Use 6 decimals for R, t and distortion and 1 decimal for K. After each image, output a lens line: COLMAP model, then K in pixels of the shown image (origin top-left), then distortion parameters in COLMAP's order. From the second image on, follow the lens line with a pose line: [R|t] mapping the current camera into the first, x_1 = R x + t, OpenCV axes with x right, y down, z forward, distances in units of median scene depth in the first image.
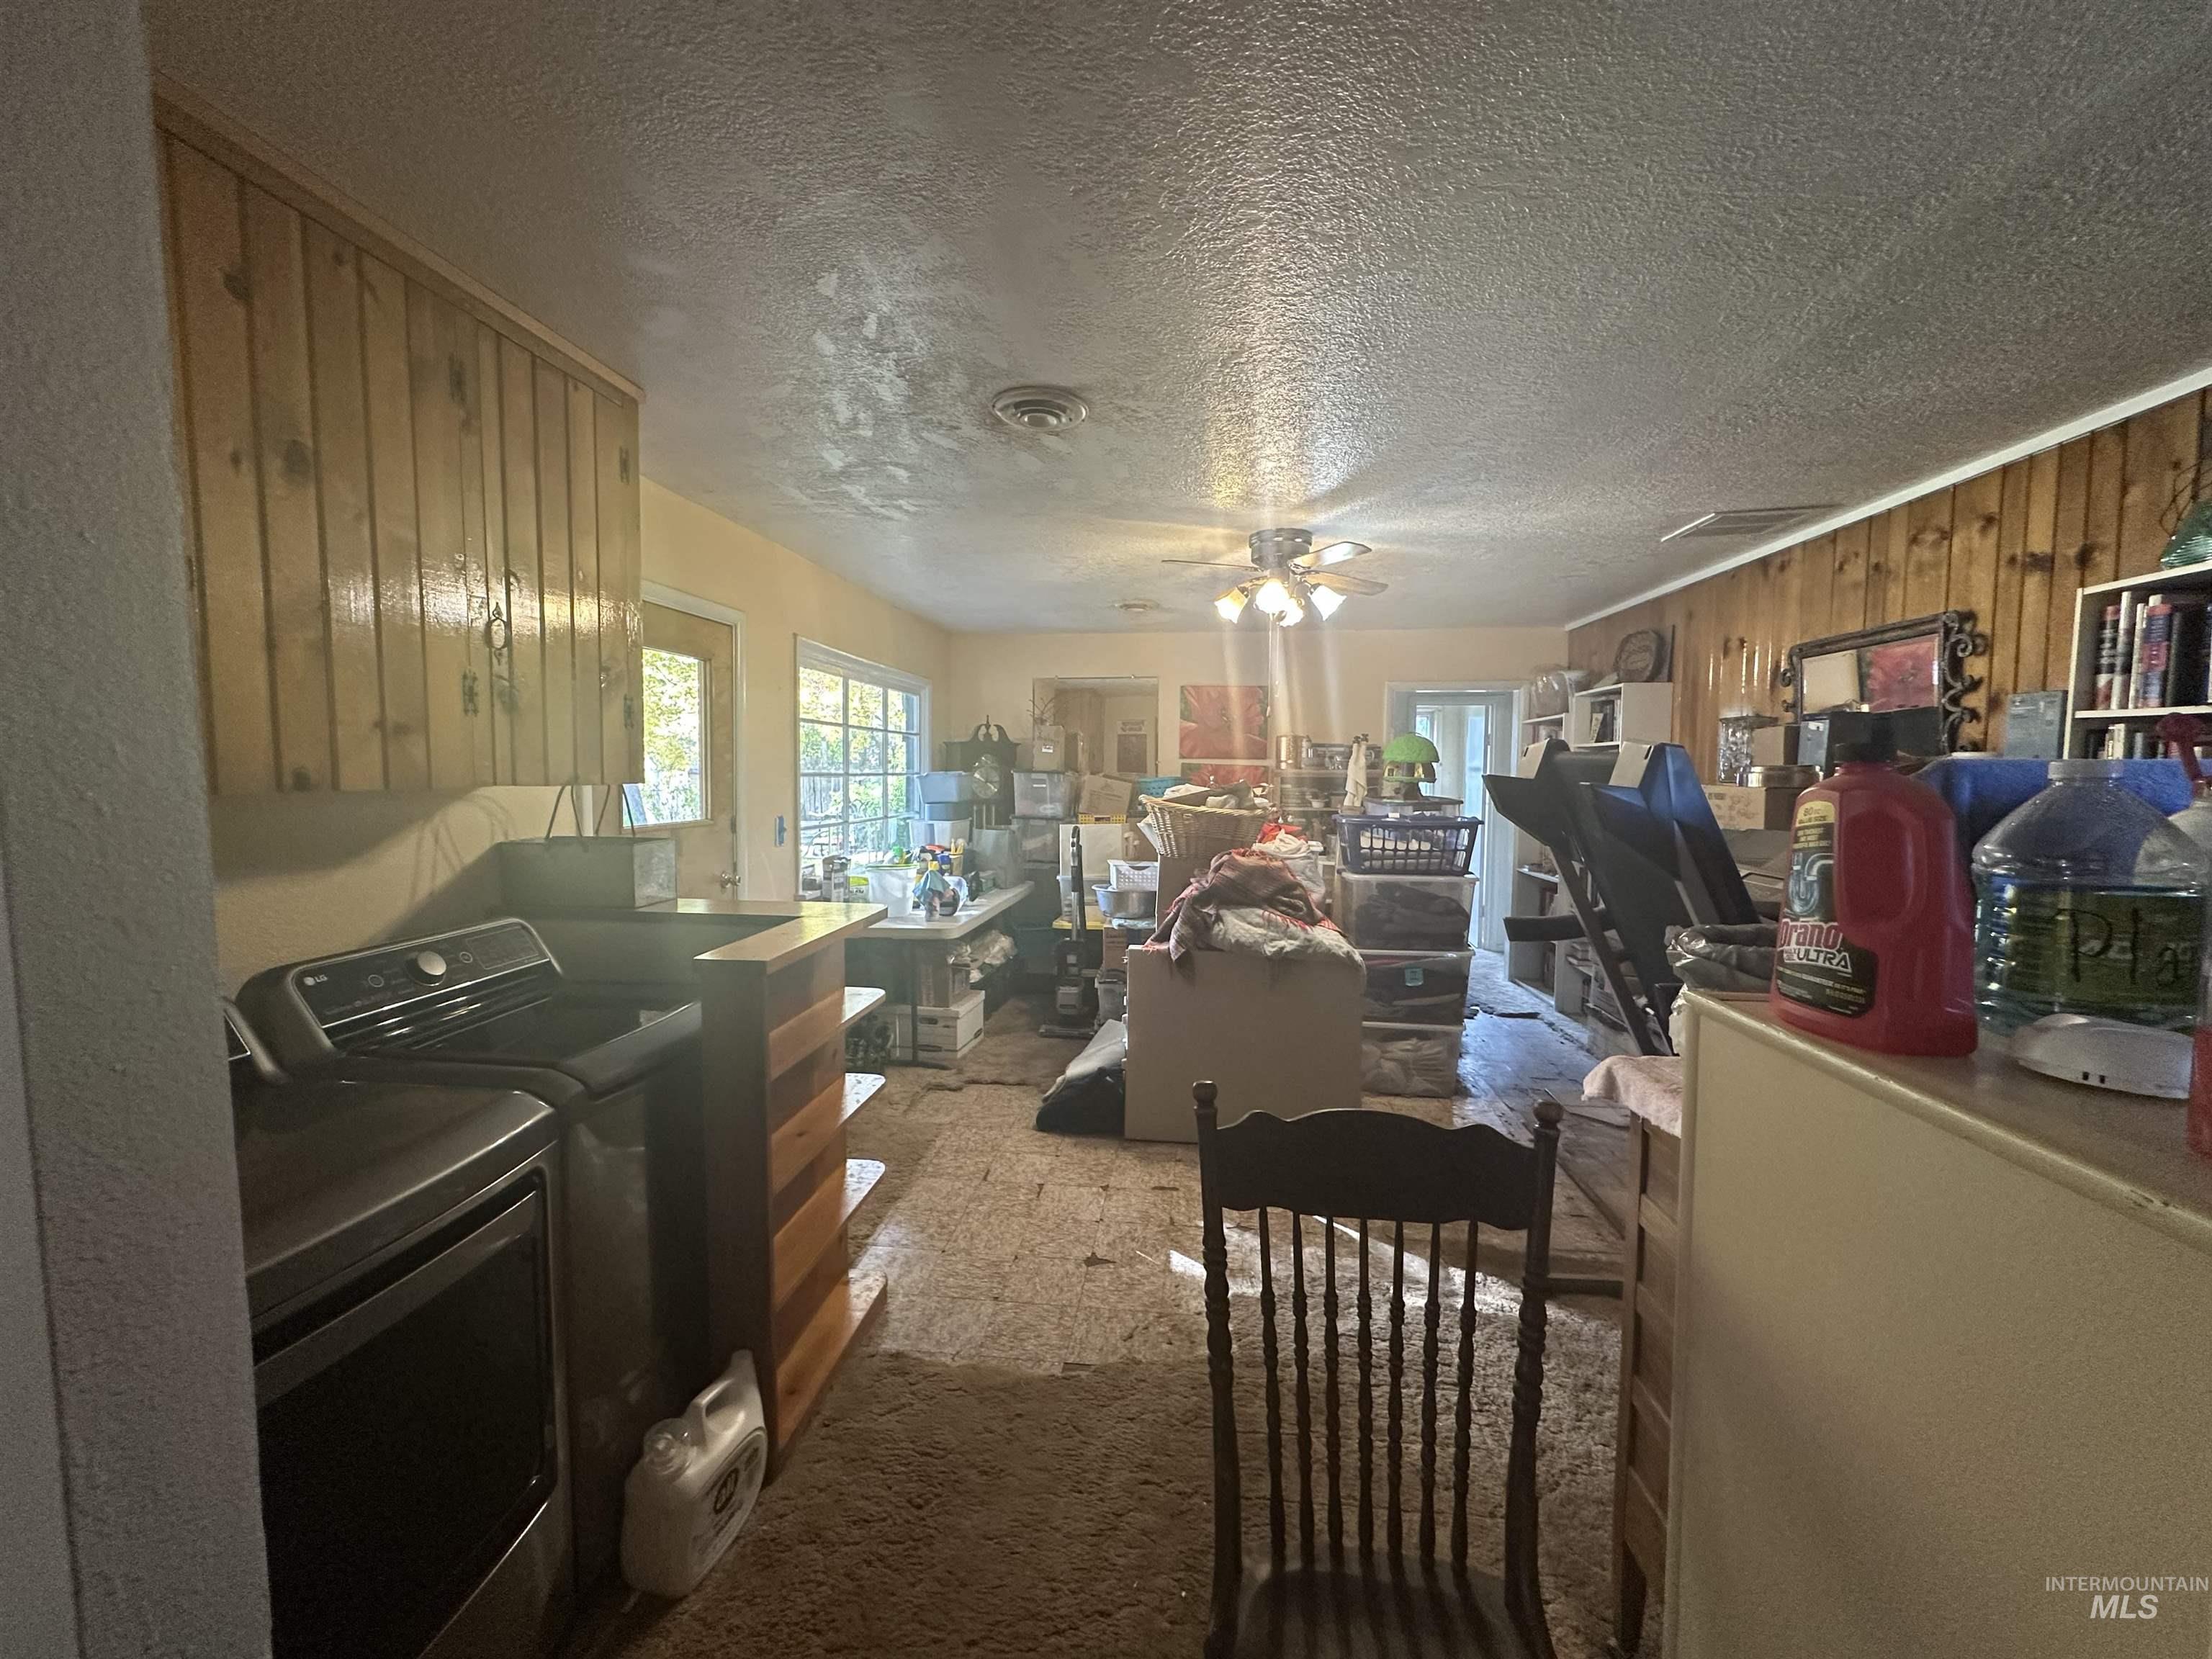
lens RADIAL K [[882.8, 0, 1106.0], [0, 882.8, 829.5], [0, 0, 1]] dist [-0.000420, 0.000215]
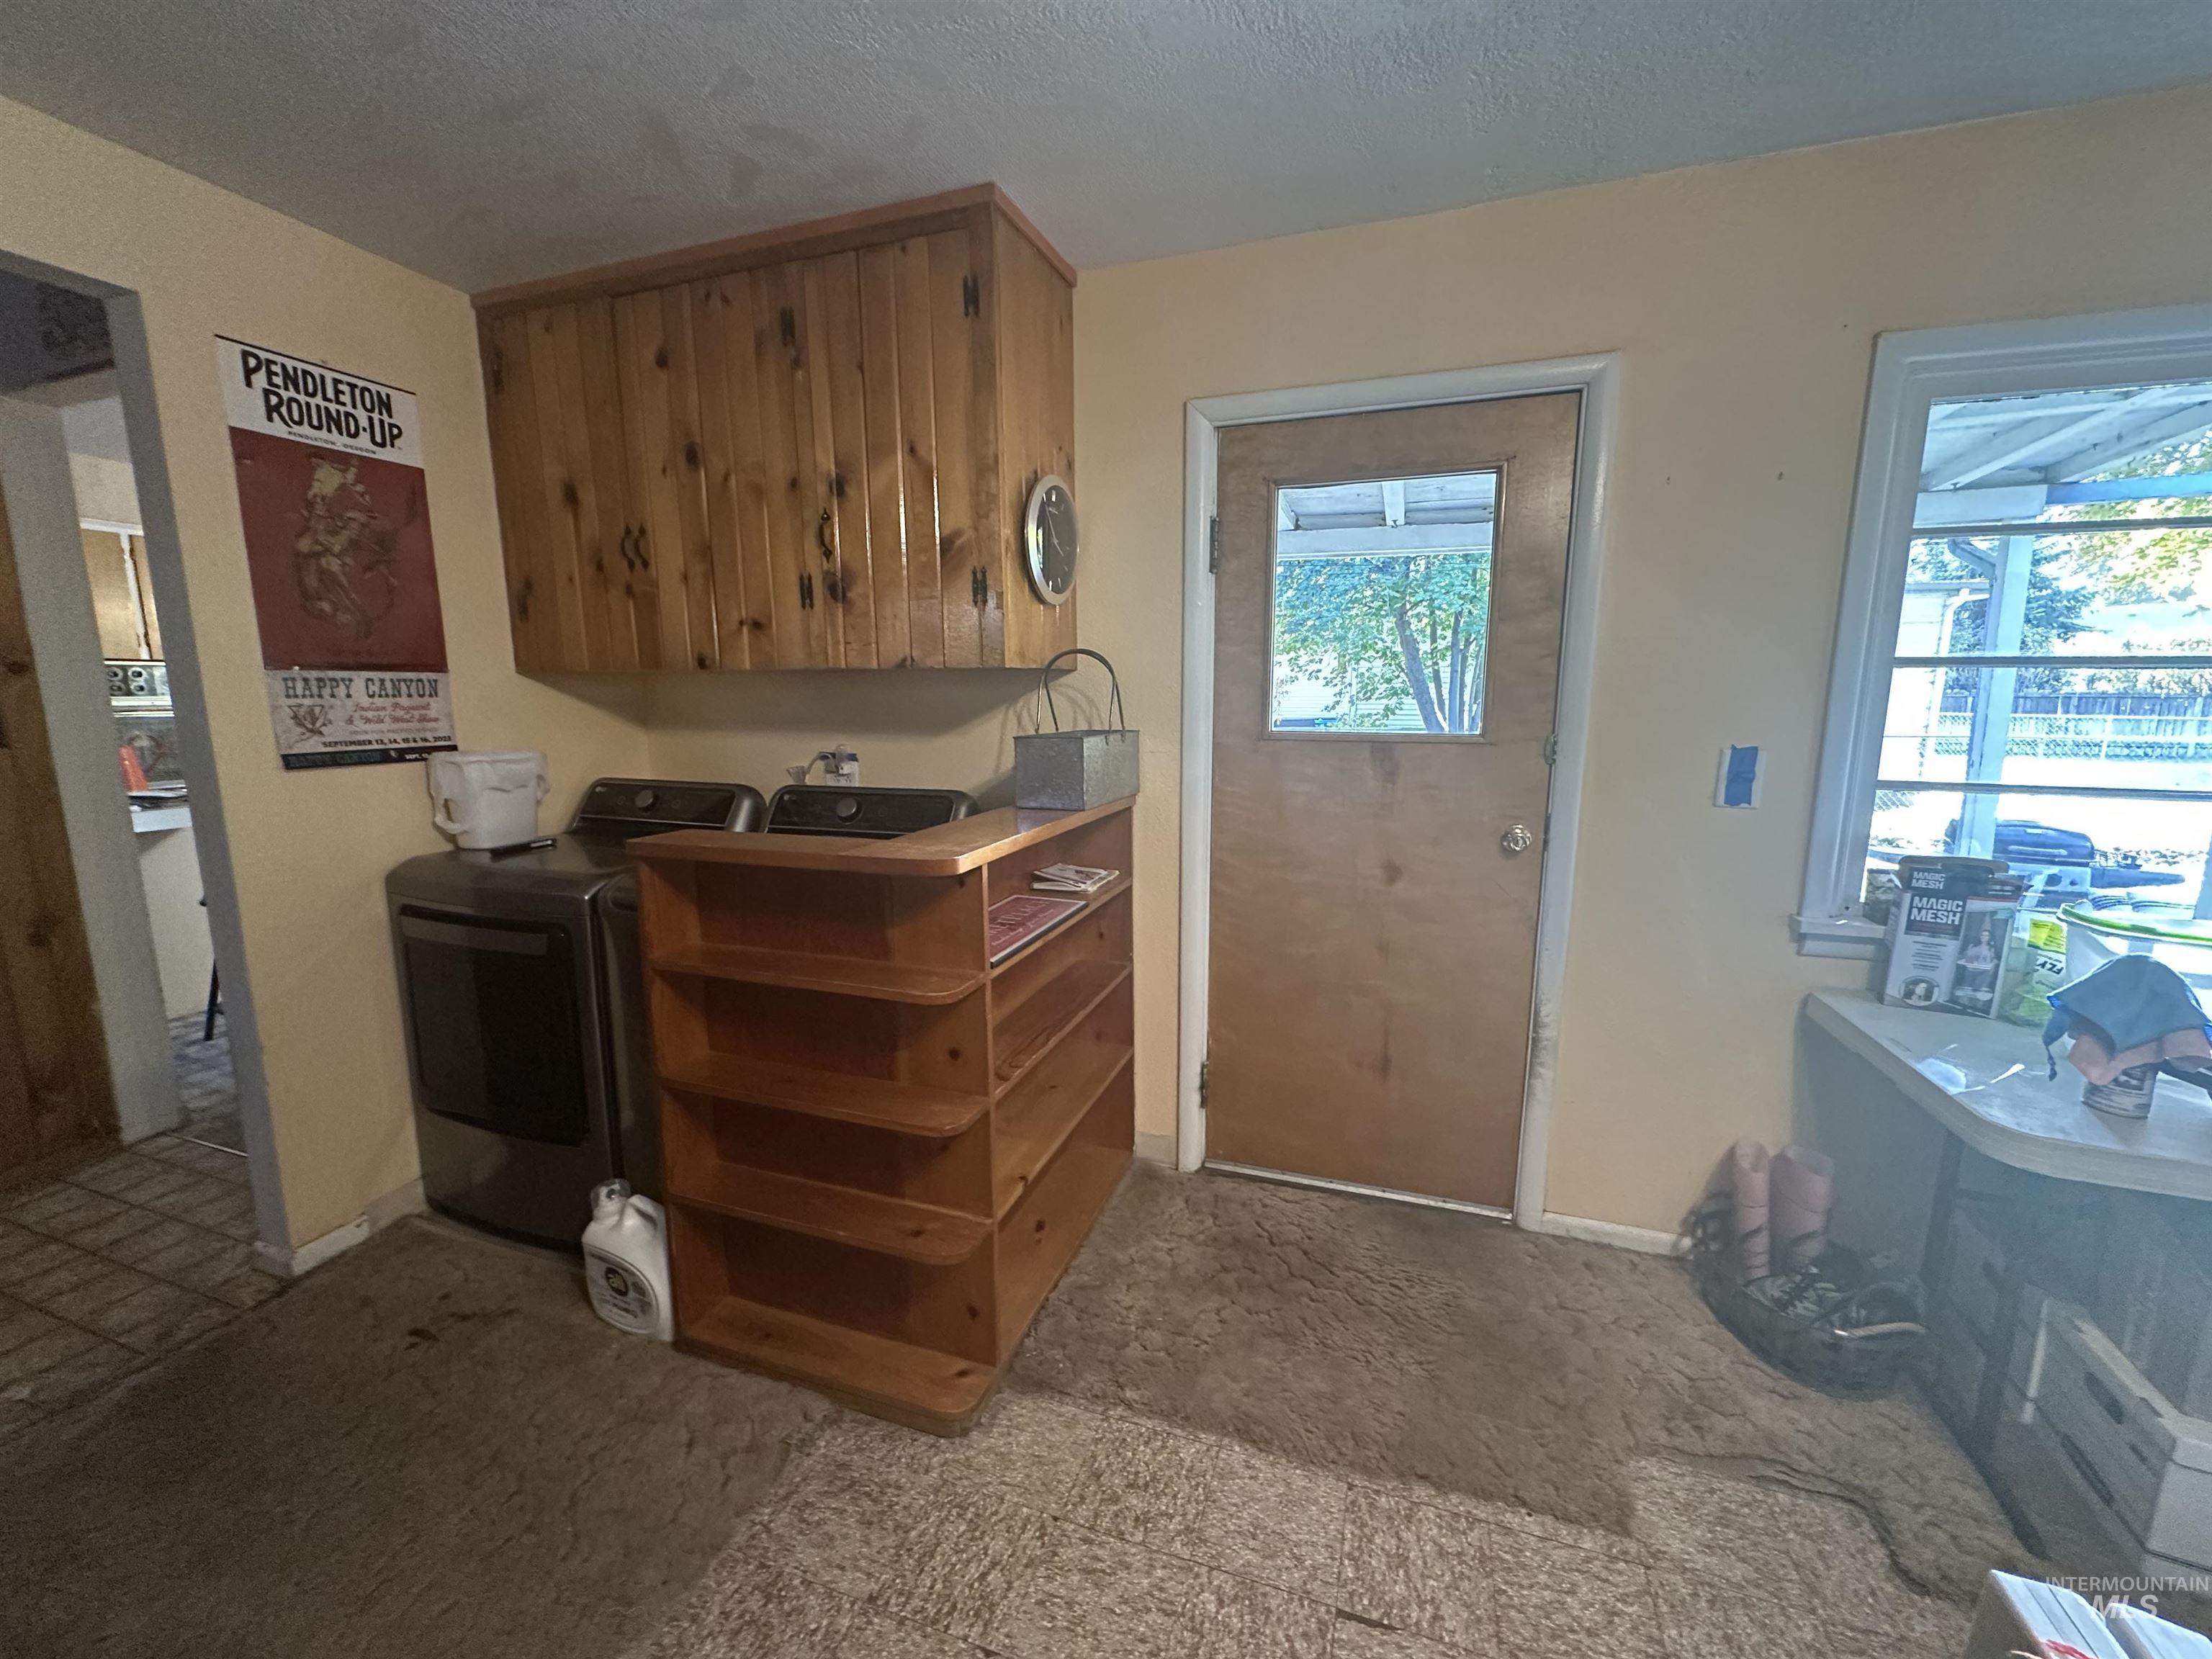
lens RADIAL K [[882.8, 0, 1106.0], [0, 882.8, 829.5], [0, 0, 1]] dist [-0.000420, 0.000215]
pose [[-0.221752, 0.147808, -0.963836, 0.335832], [-0.068810, 0.983609, 0.166672, -0.048367], [0.972672, 0.103282, -0.207946, 1.337346]]
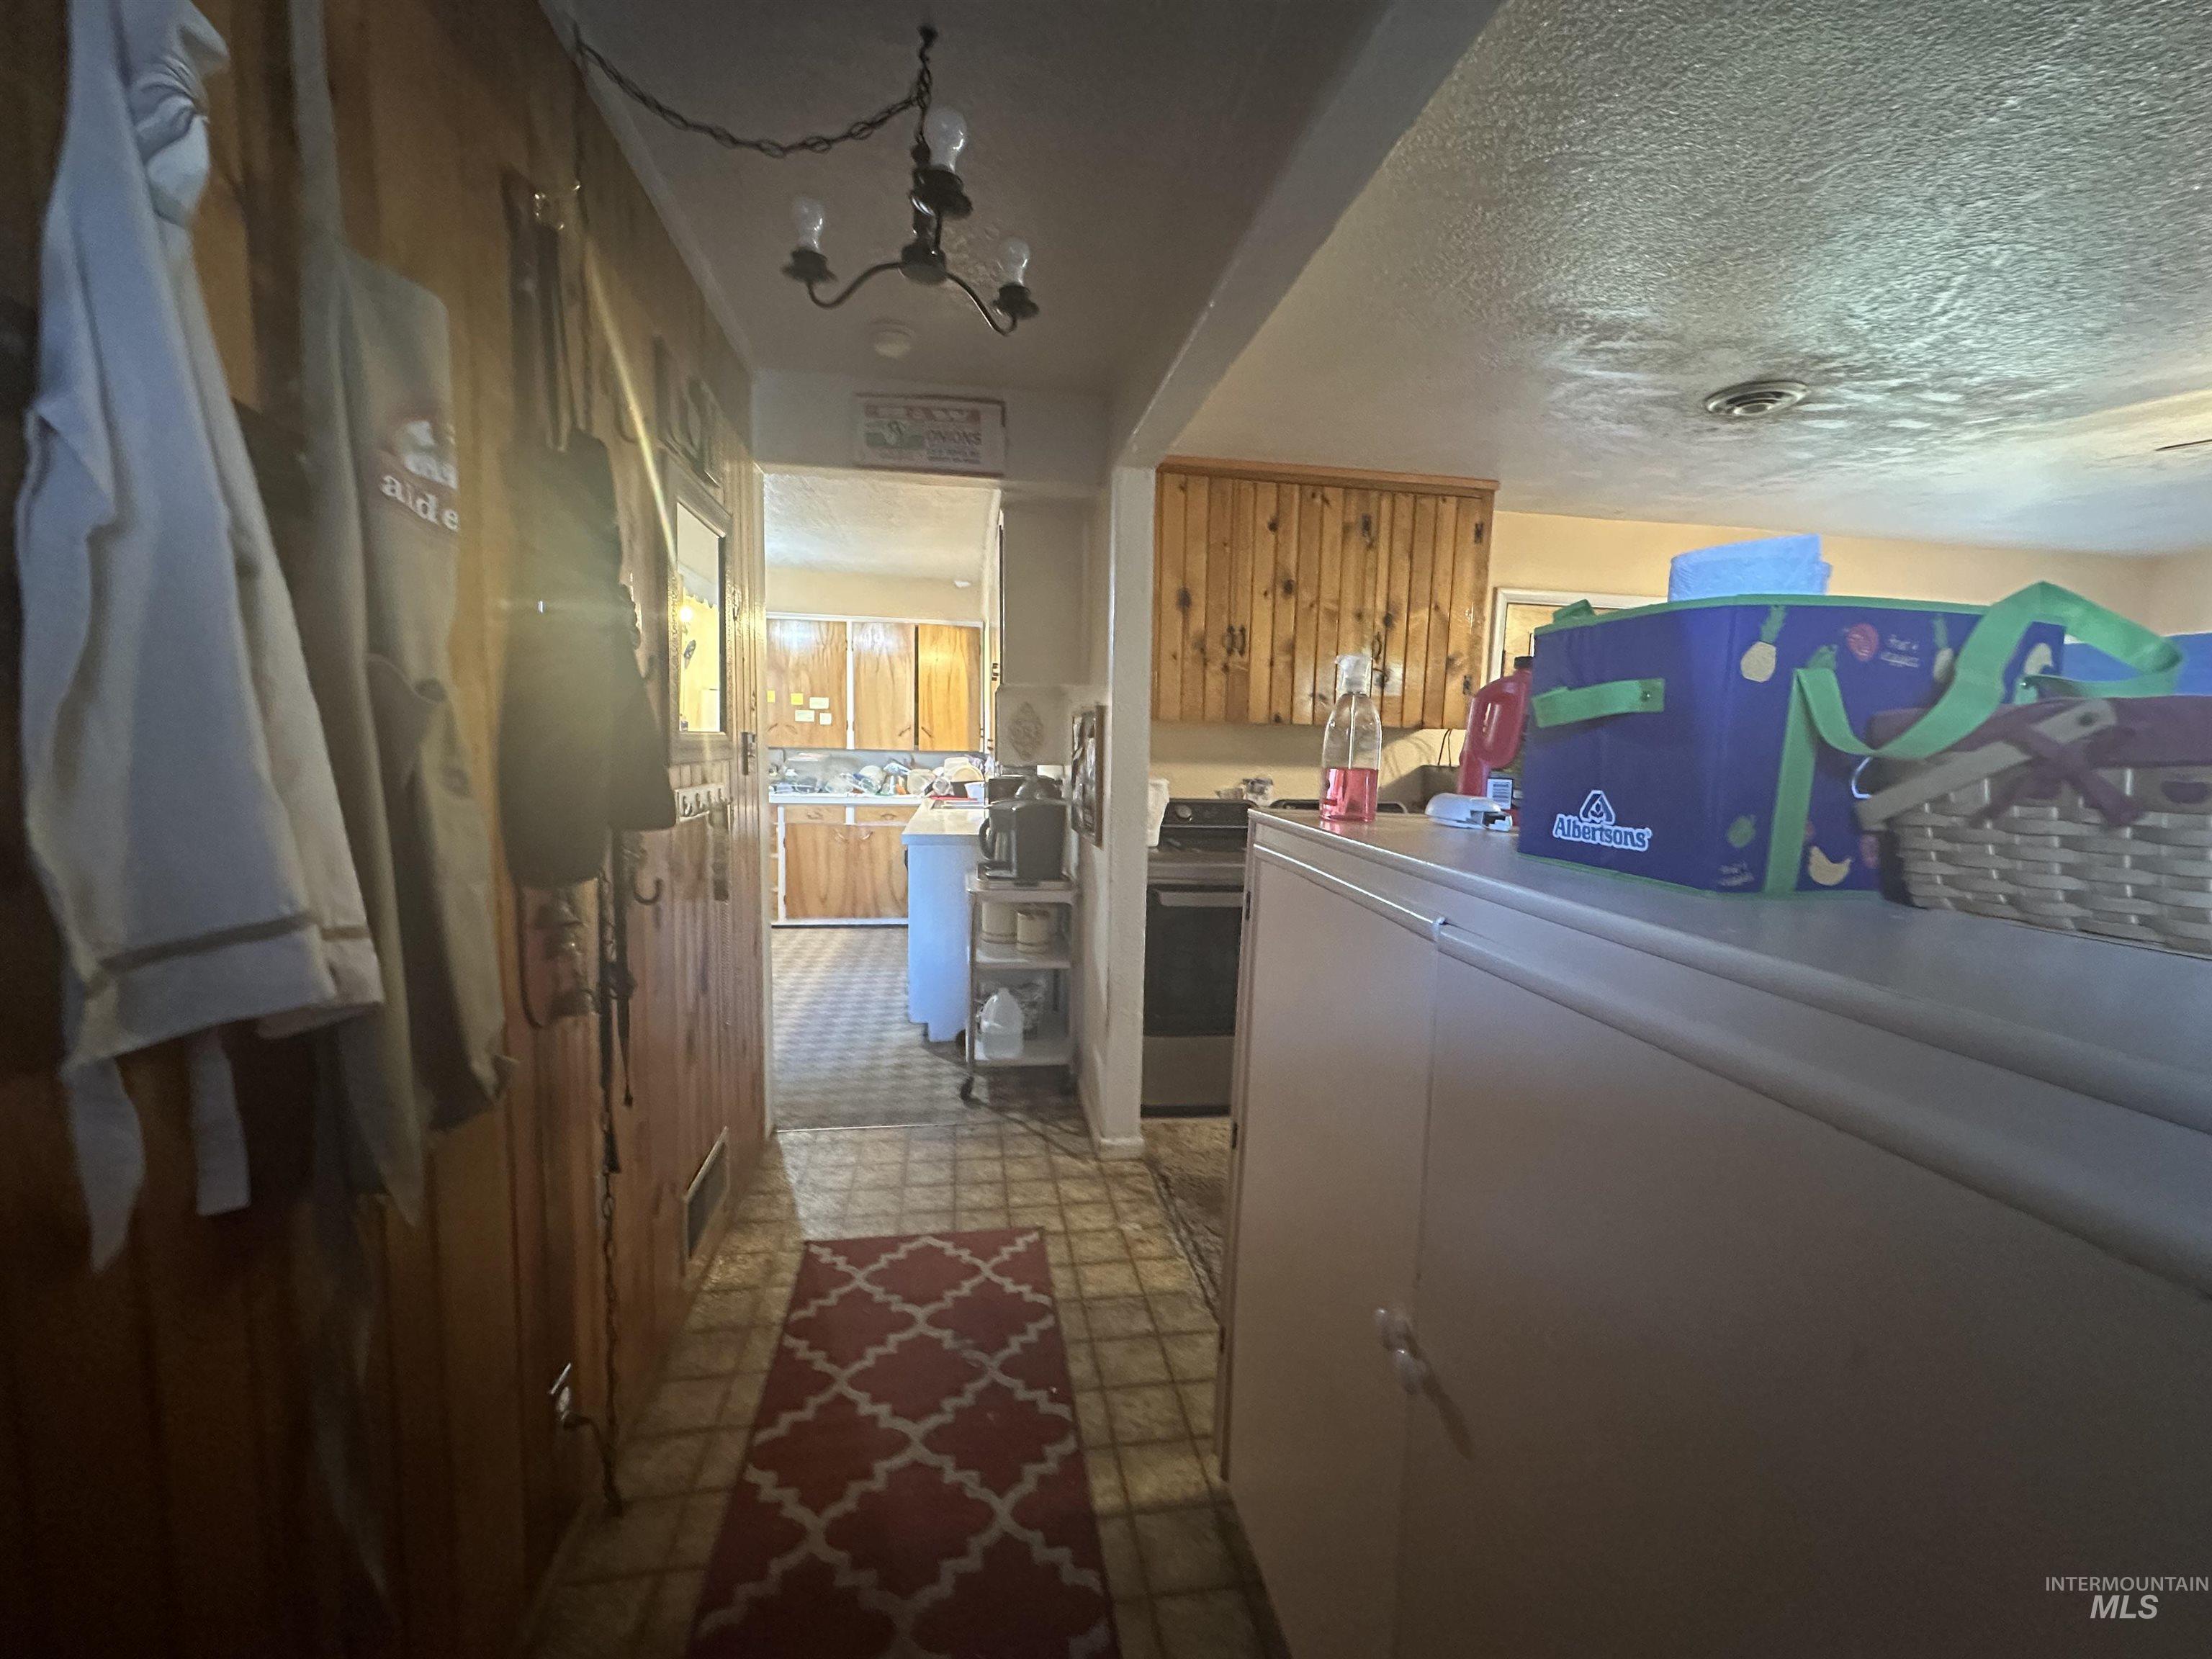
lens RADIAL K [[882.8, 0, 1106.0], [0, 882.8, 829.5], [0, 0, 1]] dist [-0.000420, 0.000215]
pose [[0.279495, 0.102204, -0.954692, 0.861168], [-0.091386, 0.992636, 0.079512, 0.064125], [0.955788, 0.065022, 0.286777, -0.093113]]
